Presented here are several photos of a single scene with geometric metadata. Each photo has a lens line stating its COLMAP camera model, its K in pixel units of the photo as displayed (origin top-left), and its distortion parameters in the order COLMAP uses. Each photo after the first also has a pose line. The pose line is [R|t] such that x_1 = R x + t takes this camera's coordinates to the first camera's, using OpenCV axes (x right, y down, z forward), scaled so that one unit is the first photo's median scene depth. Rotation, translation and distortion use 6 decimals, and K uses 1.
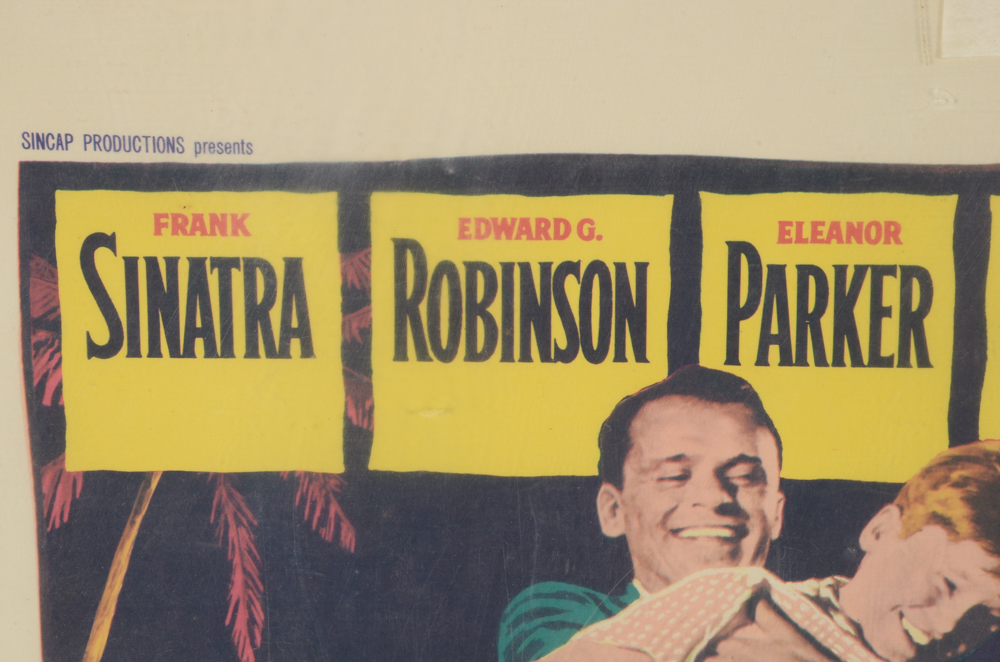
lens RADIAL K [[4296.3, 0, 500.0], [0, 4296.3, 331.0], [0, 0, 1]] dist [1.166491, 1.639708]
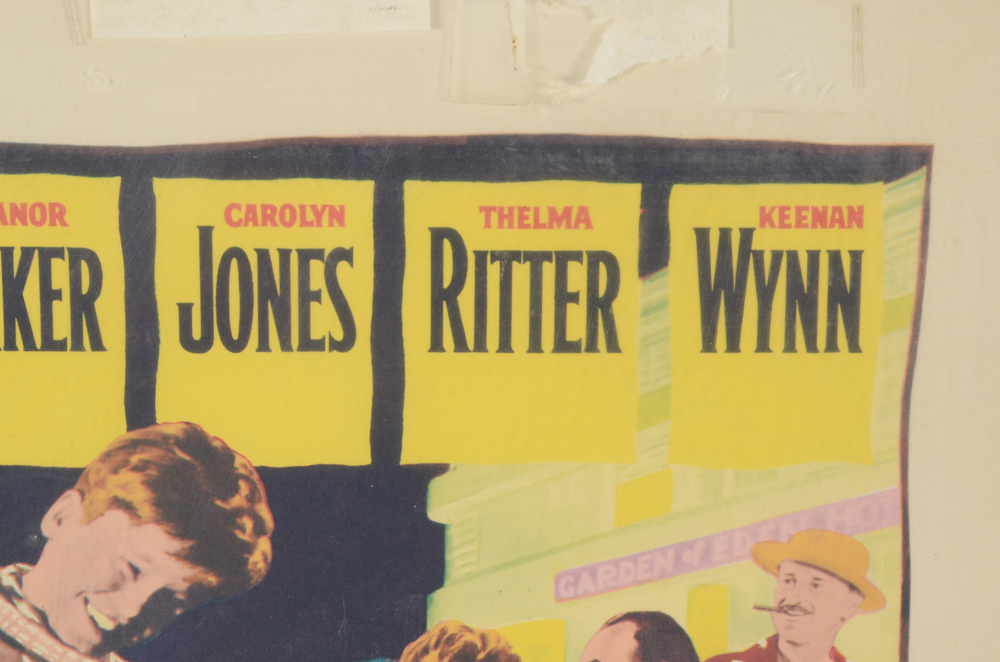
lens RADIAL K [[4296.3, 0, 500.0], [0, 4296.3, 331.0], [0, 0, 1]] dist [1.166491, 1.639708]
pose [[0.999574, -0.002809, 0.029059, 0.159018], [0.002715, 0.999991, 0.003273, 0.000856], [-0.029068, -0.003192, 0.999572, 0.008031]]
